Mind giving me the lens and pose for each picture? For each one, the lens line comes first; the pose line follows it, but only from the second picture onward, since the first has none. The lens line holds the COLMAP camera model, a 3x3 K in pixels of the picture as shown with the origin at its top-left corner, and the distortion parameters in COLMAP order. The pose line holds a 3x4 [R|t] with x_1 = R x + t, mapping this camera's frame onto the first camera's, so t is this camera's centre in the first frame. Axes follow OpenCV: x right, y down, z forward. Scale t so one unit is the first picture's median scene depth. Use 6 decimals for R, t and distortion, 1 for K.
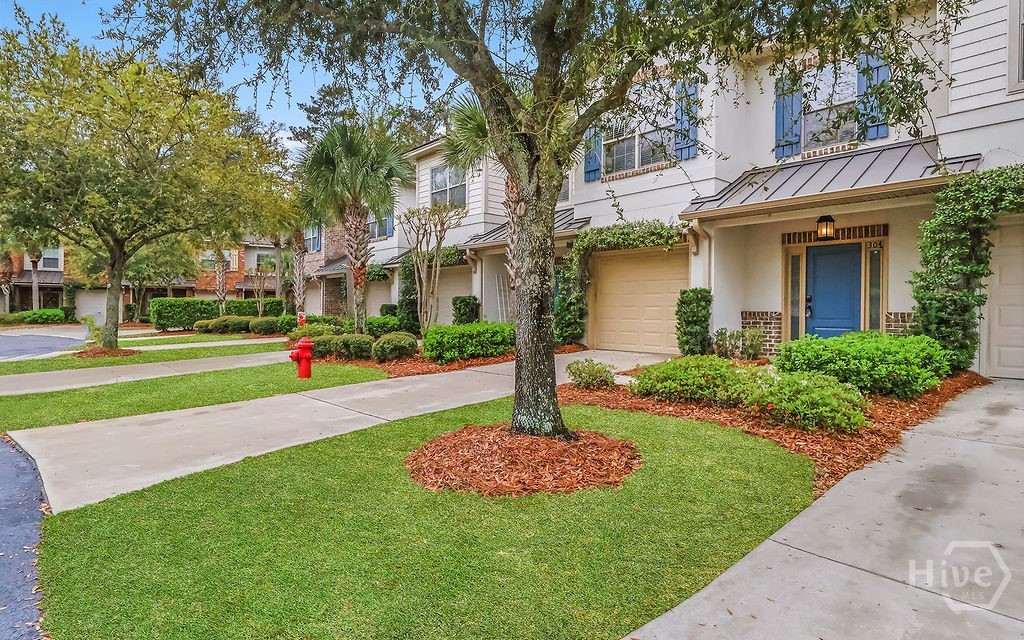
lens RADIAL K [[536.2, 0, 511.8], [0, 536.2, 315.9], [0, 0, 1]] dist [-0.002116, -0.000059]
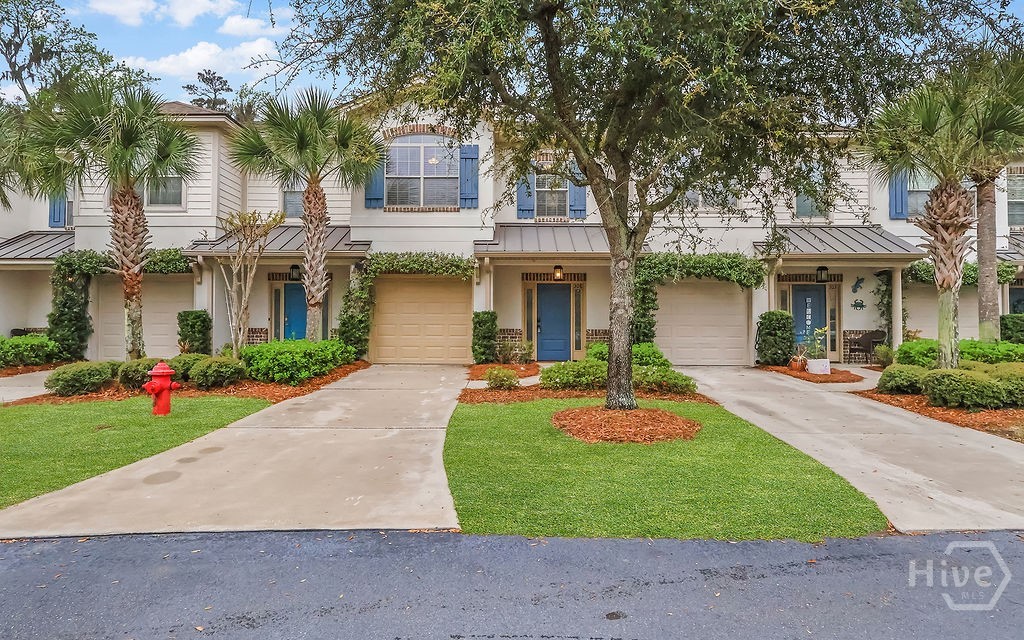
lens RADIAL K [[536.2, 0, 513.9], [0, 536.2, 319.0], [0, 0, 1]] dist [-0.002116, -0.000059]
pose [[0.676897, 0.010953, 0.735996, -0.540402], [0.005805, 0.999779, -0.020218, -0.005622], [-0.736055, 0.017958, 0.676684, 0.076776]]
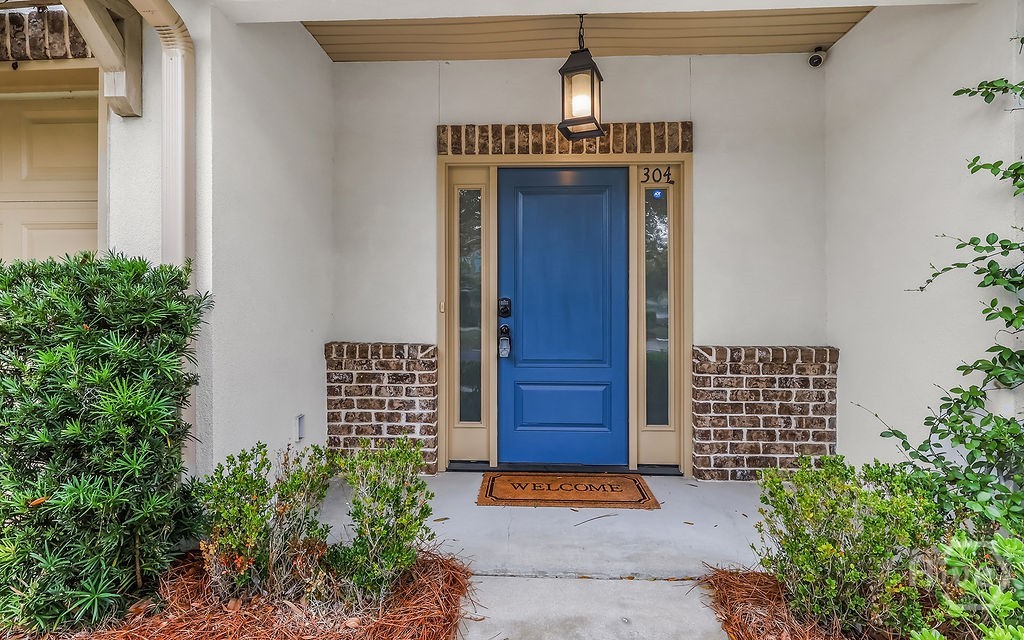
lens RADIAL K [[486.8, 0, 513.7], [0, 486.8, 308.2], [0, 0, 1]] dist [-0.000285, -0.000389]
pose [[0.702792, -0.006537, 0.711365, 0.313523], [0.009633, 0.999954, -0.000329, -0.031499], [-0.711330, 0.007084, 0.702823, 0.747840]]
